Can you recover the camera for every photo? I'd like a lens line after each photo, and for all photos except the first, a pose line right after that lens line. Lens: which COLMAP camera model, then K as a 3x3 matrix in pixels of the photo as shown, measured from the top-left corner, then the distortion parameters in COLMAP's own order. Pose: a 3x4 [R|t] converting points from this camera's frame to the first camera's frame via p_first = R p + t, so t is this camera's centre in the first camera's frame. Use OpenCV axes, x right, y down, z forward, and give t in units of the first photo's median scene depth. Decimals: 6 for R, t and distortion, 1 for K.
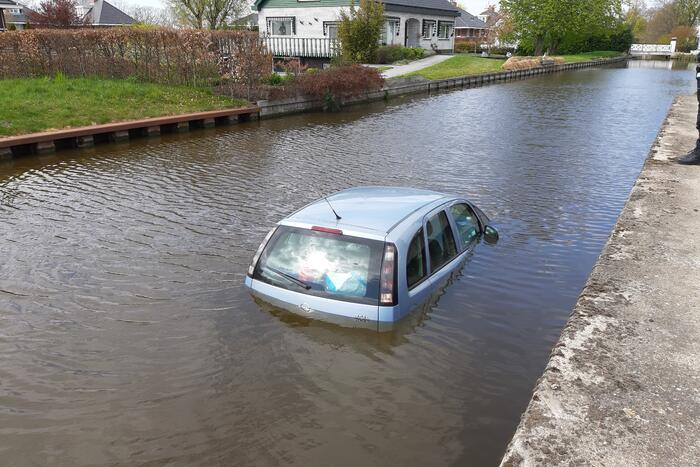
lens RADIAL K [[537.5, 0, 354.7], [0, 537.5, 231.2], [0, 0, 1]] dist [0.071003, -0.120430]
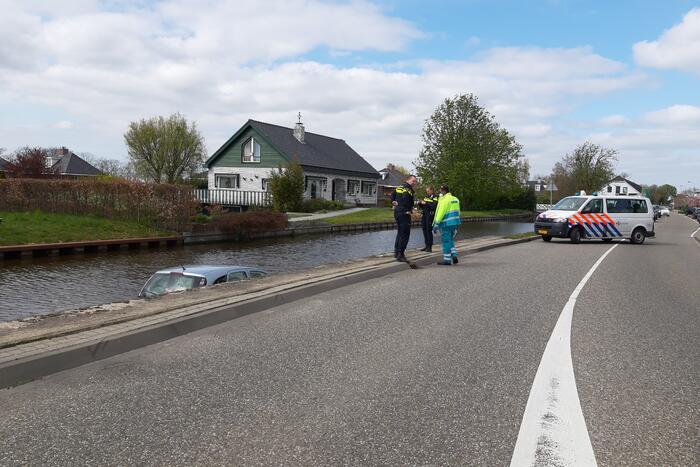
lens RADIAL K [[537.5, 0, 354.2], [0, 537.5, 237.3], [0, 0, 1]] dist [0.071003, -0.120430]
pose [[0.996882, 0.021516, 0.075917, 0.057410], [-0.001205, 0.966144, -0.257999, 0.048573], [-0.078898, 0.257103, 0.963158, -0.138245]]
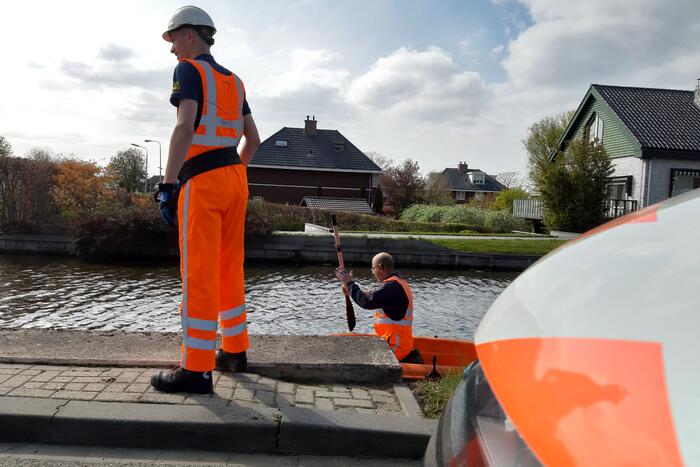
lens RADIAL K [[535.8, 0, 356.0], [0, 535.8, 233.1], [0, 0, 1]] dist [0.045640, -0.041914]
pose [[0.587708, 0.065561, -0.806412, 0.336031], [-0.304575, 0.941318, -0.145444, -0.109911], [0.749555, 0.331091, 0.573189, 0.353135]]
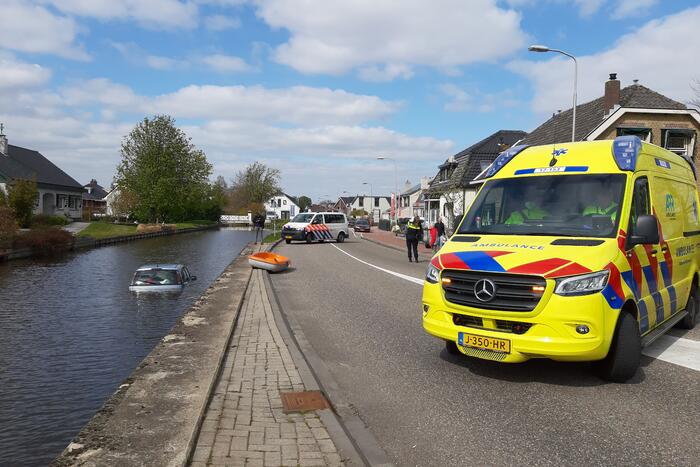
lens RADIAL K [[541.9, 0, 356.0], [0, 541.9, 230.0], [0, 0, 1]] dist [0.032150, -0.047041]
pose [[0.766556, -0.005717, 0.642153, -0.154436], [0.196221, 0.954222, -0.225739, 0.093712], [-0.611465, 0.299046, 0.732586, -0.284245]]
